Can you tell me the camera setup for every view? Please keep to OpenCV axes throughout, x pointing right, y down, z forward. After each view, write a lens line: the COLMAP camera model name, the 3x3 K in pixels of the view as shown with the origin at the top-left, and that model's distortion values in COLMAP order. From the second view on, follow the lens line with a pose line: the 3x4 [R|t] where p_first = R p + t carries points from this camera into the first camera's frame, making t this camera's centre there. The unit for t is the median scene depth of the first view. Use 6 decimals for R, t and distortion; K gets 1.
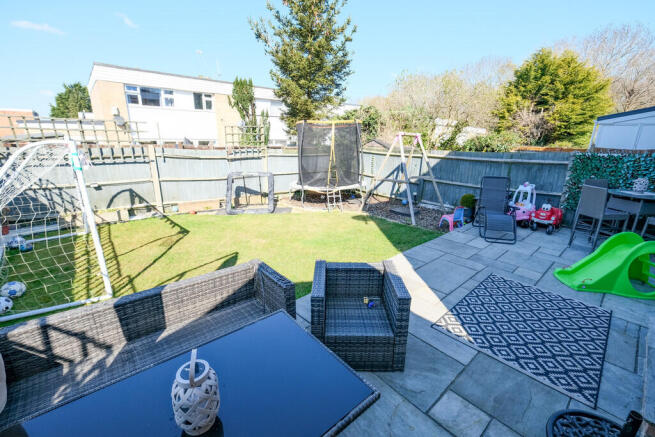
lens RADIAL K [[285.3, 0, 327.5], [0, 285.3, 218.5], [0, 0, 1]] dist [-0.002121, 0.000208]
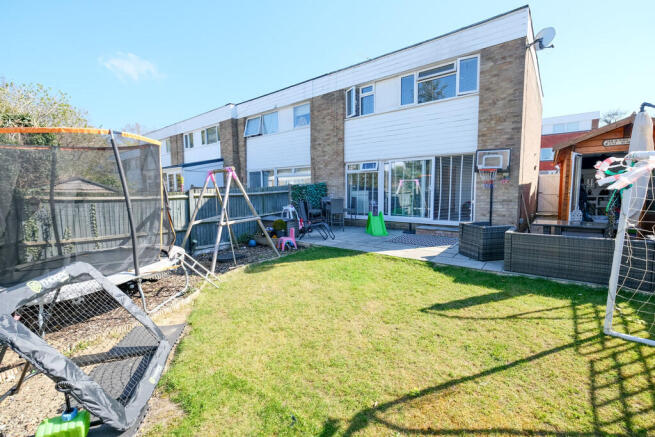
lens RADIAL K [[285.3, 0, 327.5], [0, 285.3, 218.5], [0, 0, 1]] dist [-0.002121, 0.000208]
pose [[-0.174002, -0.089083, 0.980708, -1.020789], [0.262833, 0.955570, 0.133433, -0.281863], [-0.949022, 0.280980, -0.142857, 1.307469]]
